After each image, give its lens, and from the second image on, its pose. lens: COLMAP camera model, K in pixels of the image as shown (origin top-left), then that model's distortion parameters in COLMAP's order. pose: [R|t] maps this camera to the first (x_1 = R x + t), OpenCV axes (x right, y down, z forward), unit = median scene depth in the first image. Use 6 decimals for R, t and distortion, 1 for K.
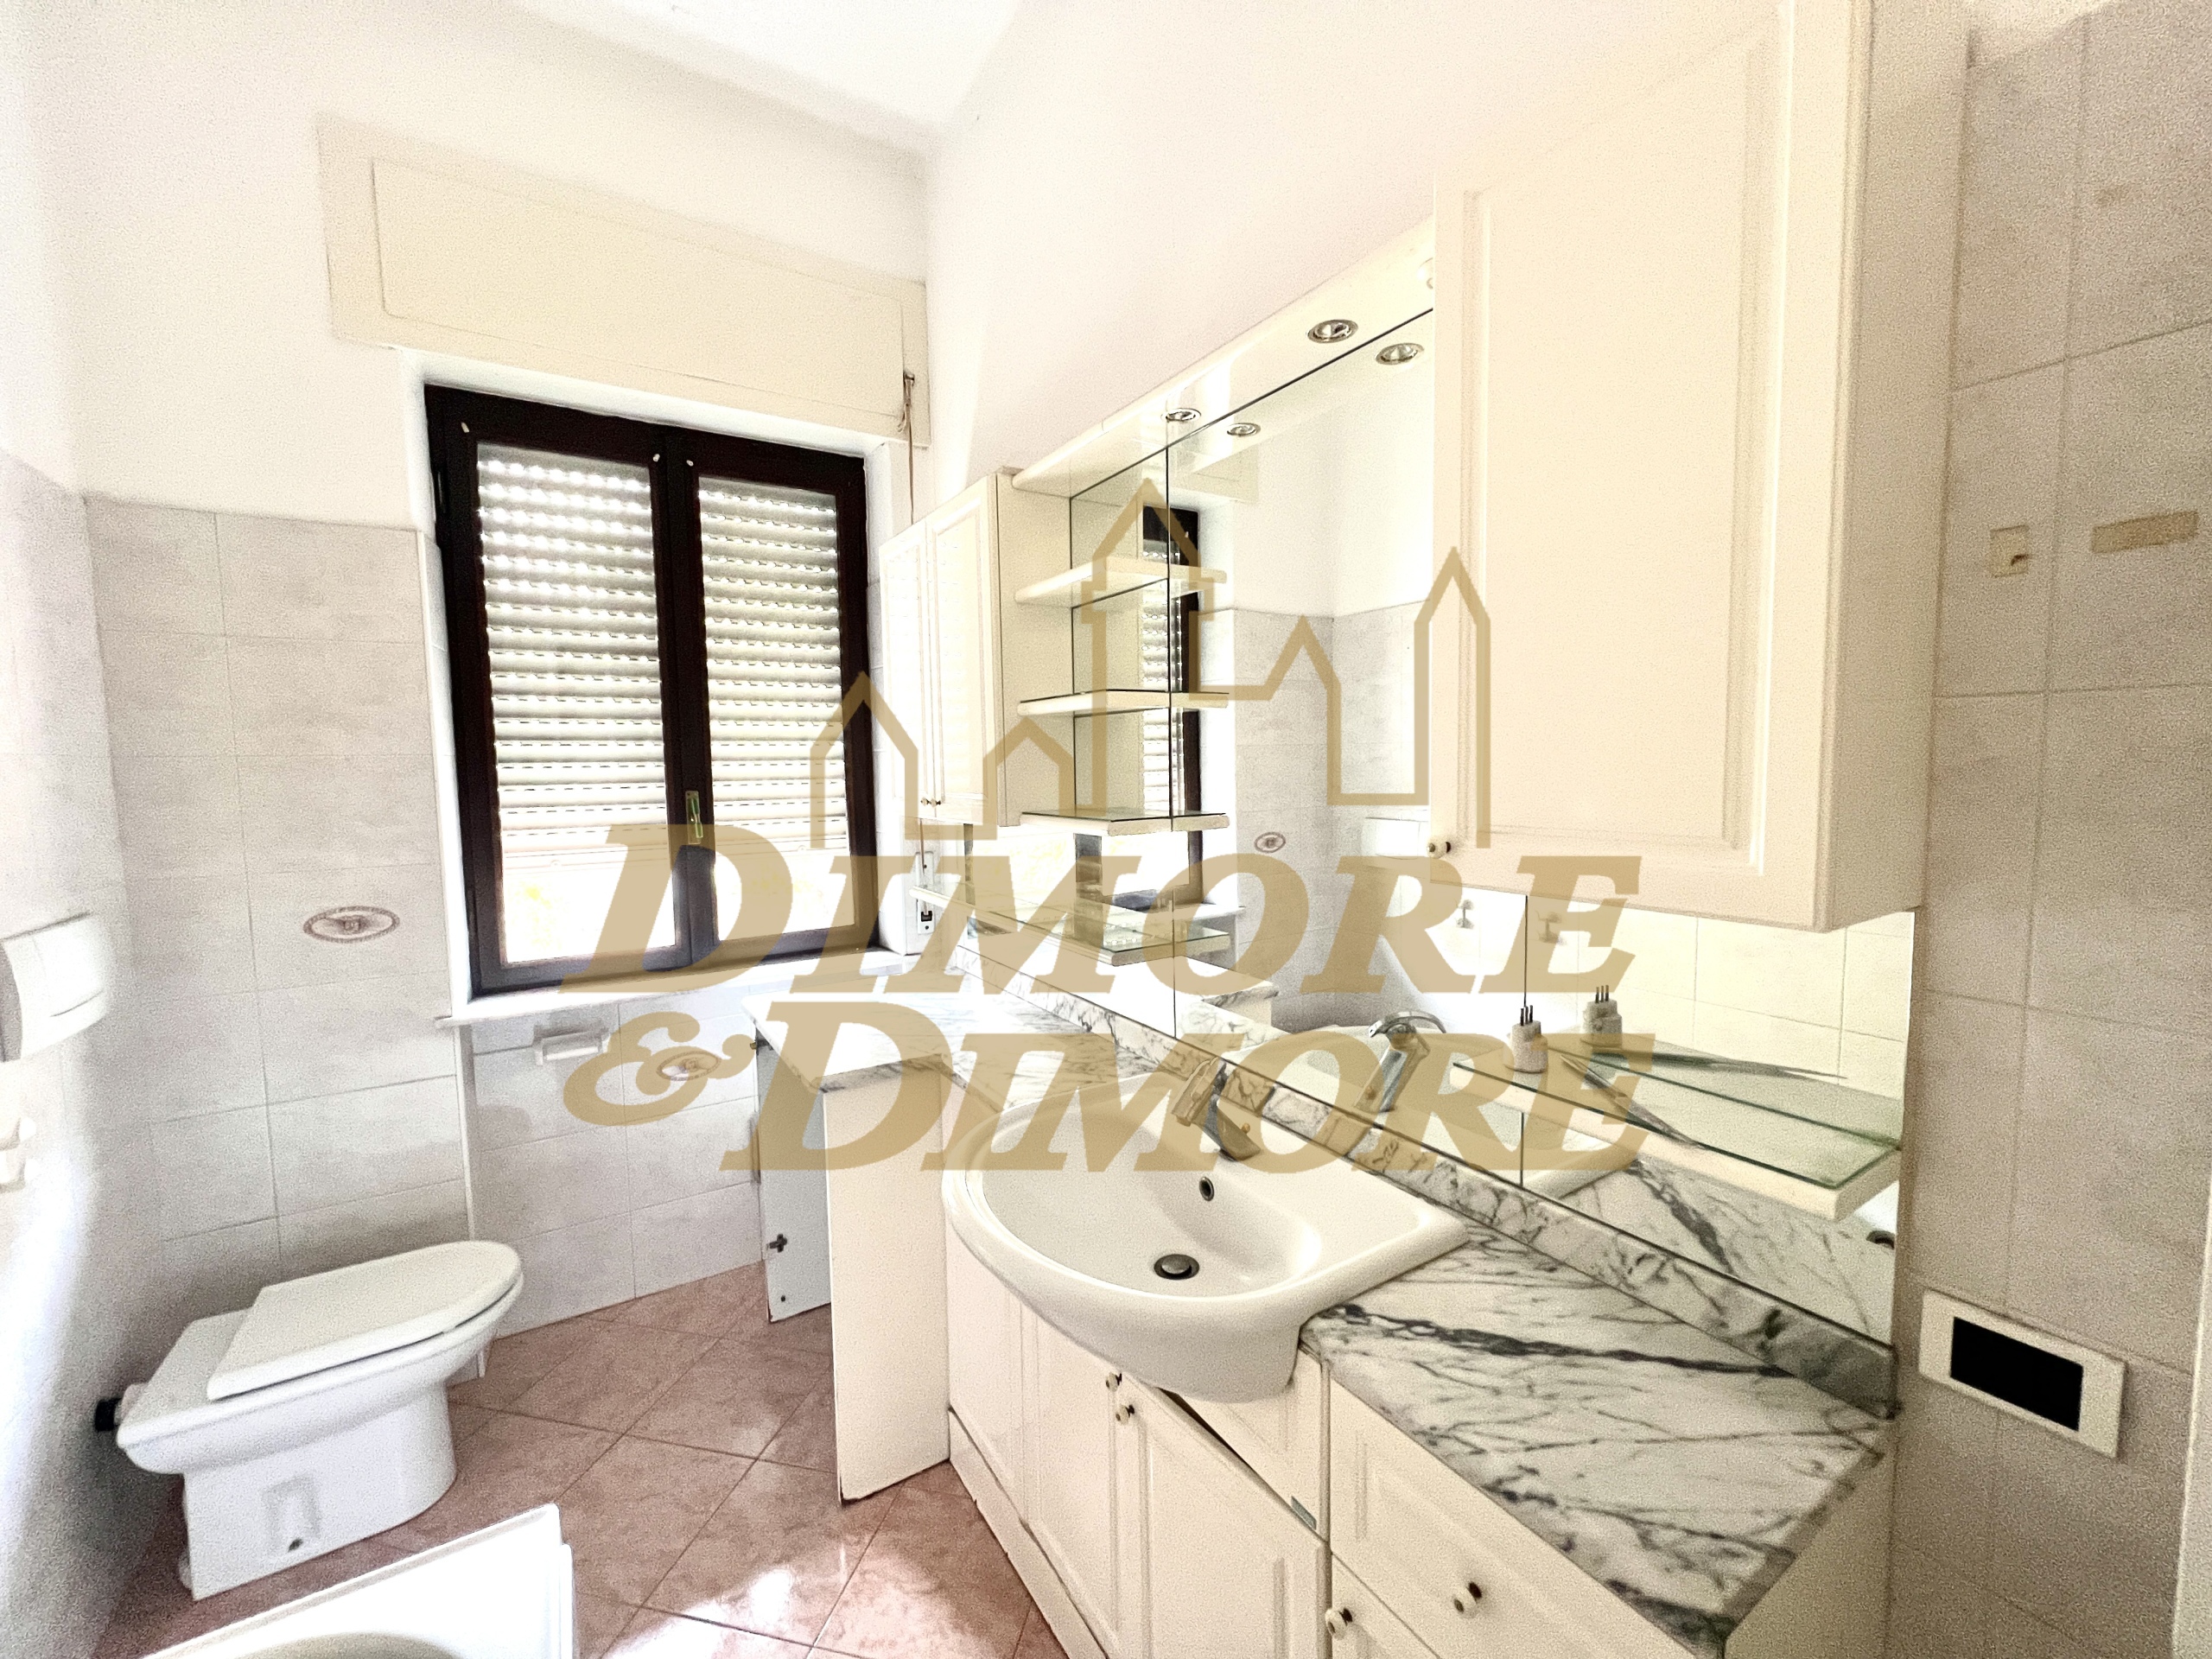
lens RADIAL K [[891.8, 0, 1104.9], [0, 891.8, 823.4], [0, 0, 1]] dist [-0.002025, 0.000631]
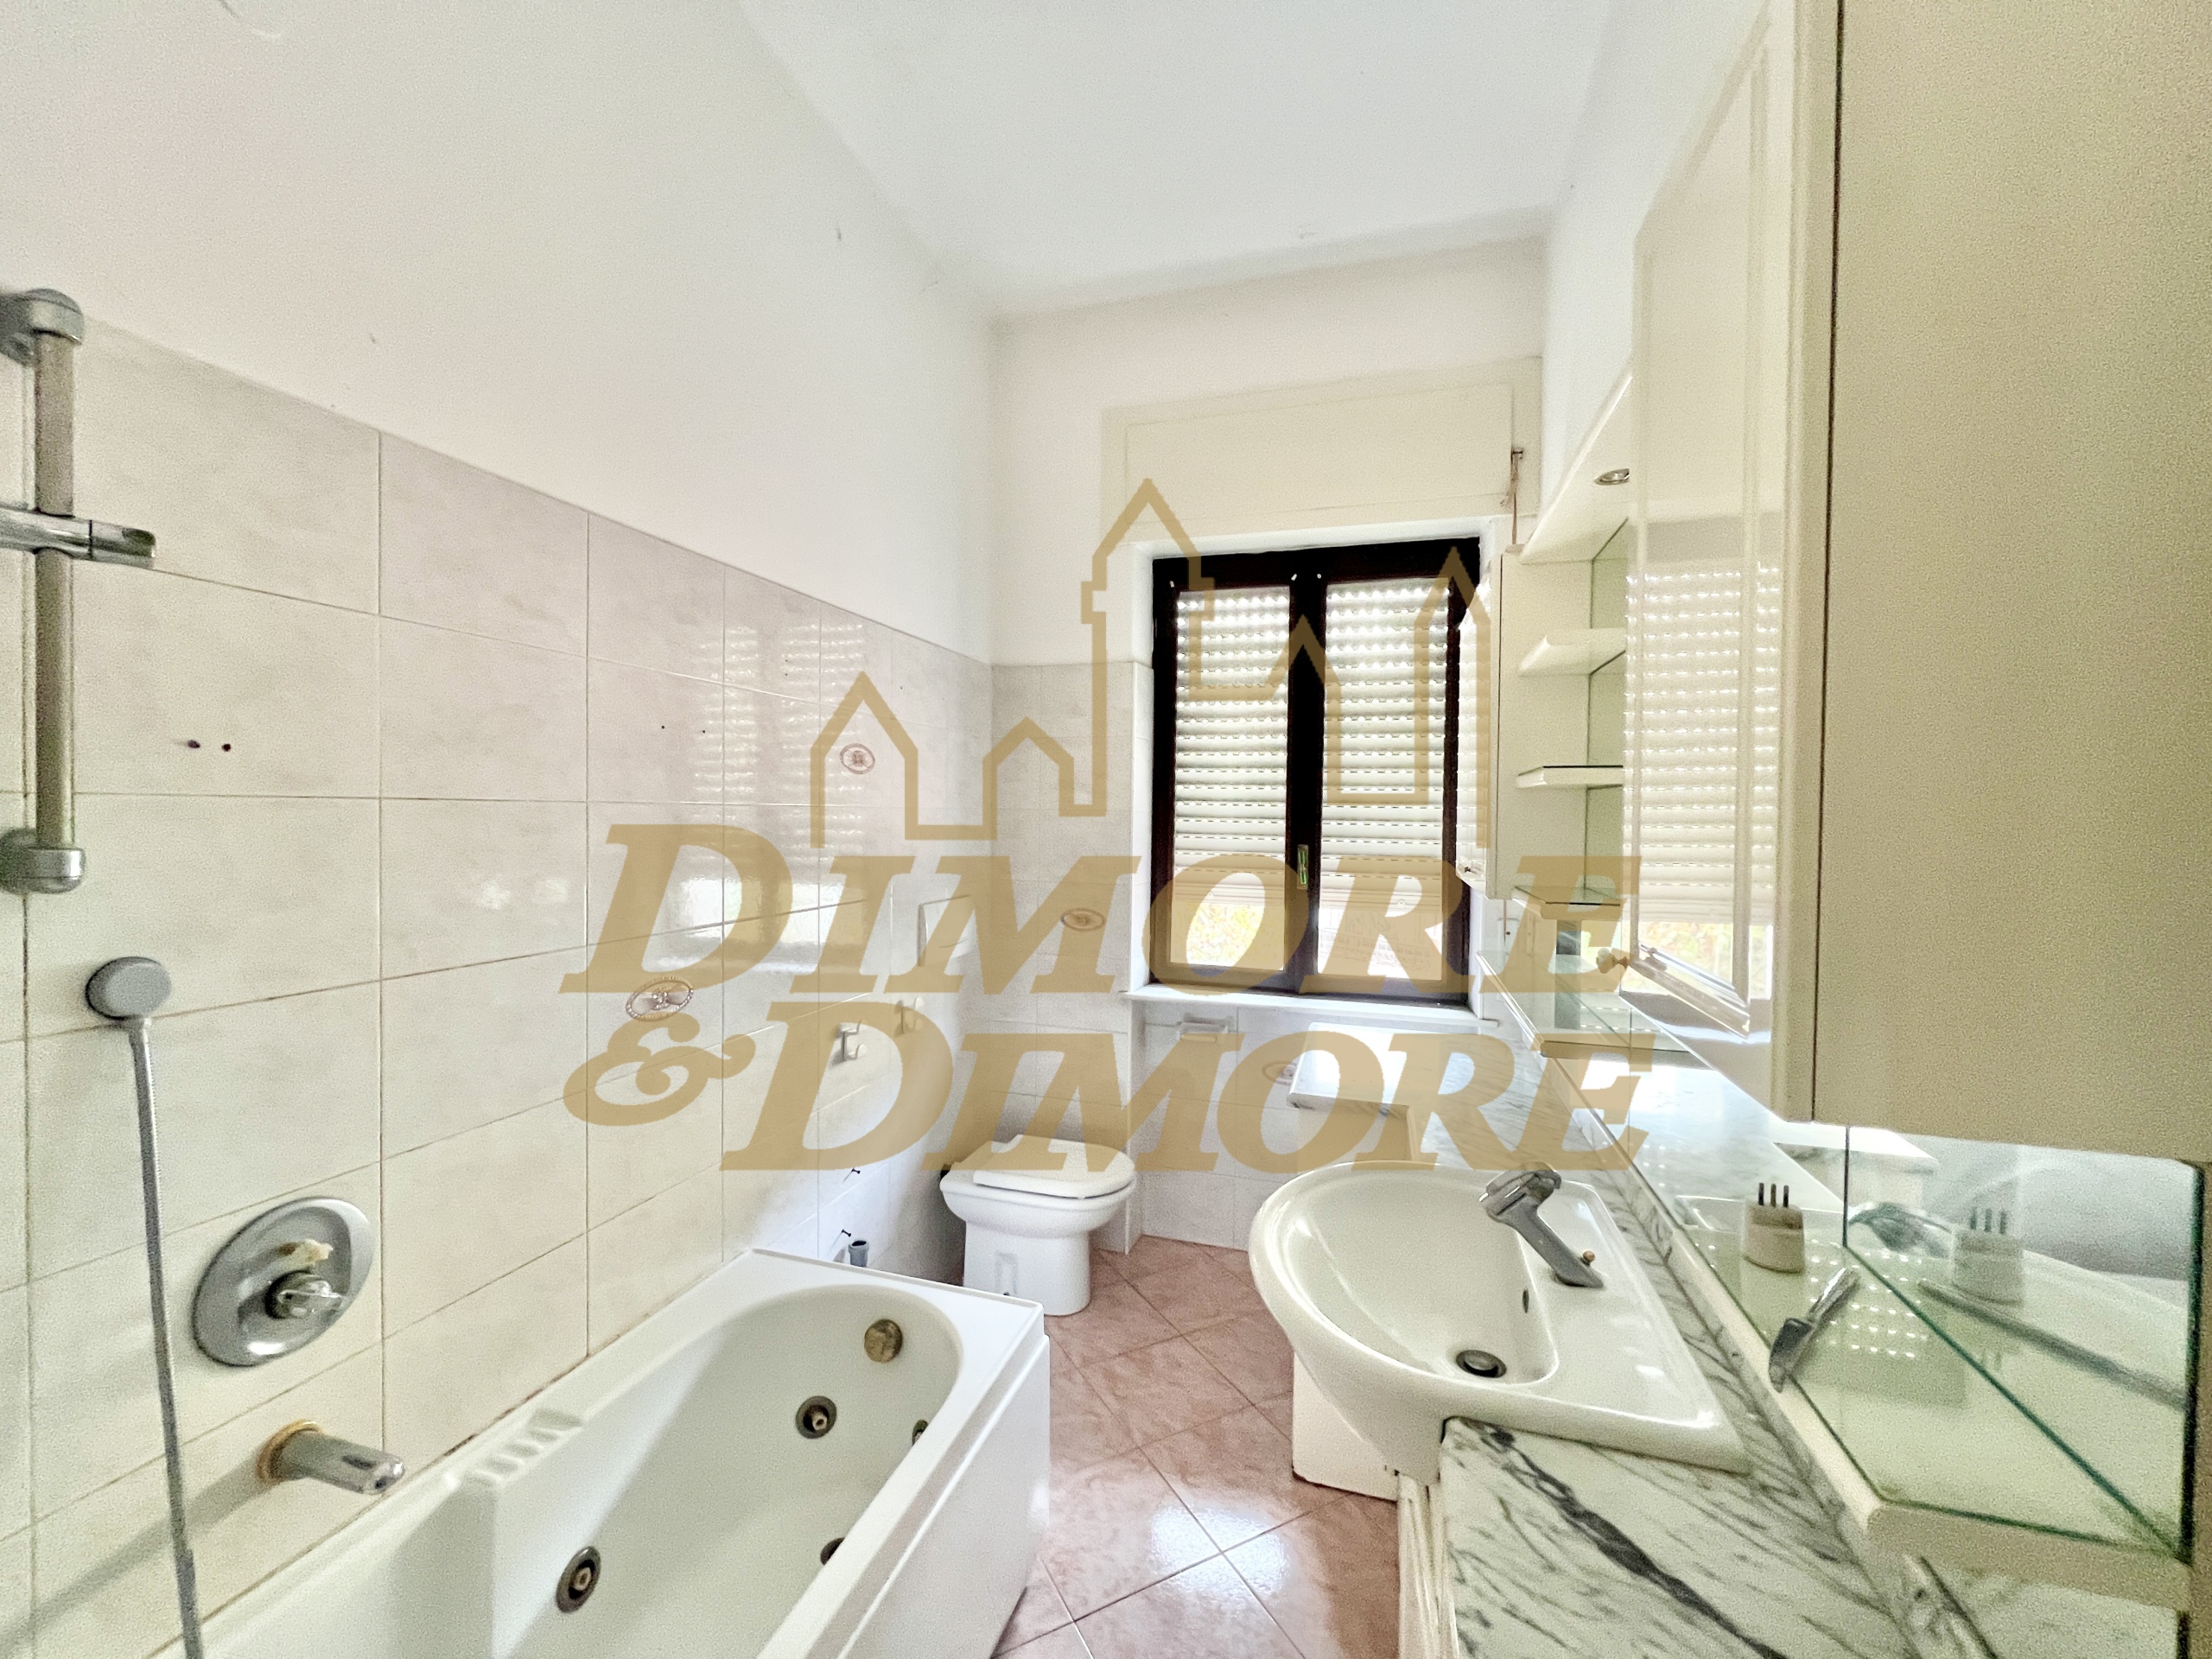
lens RADIAL K [[891.8, 0, 1094.4], [0, 891.8, 825.4], [0, 0, 1]] dist [-0.002025, 0.000631]
pose [[0.647678, 0.038345, -0.760948, 0.349505], [-0.079266, 0.996704, -0.017242, -0.025630], [0.757780, 0.071485, 0.648583, 0.005098]]
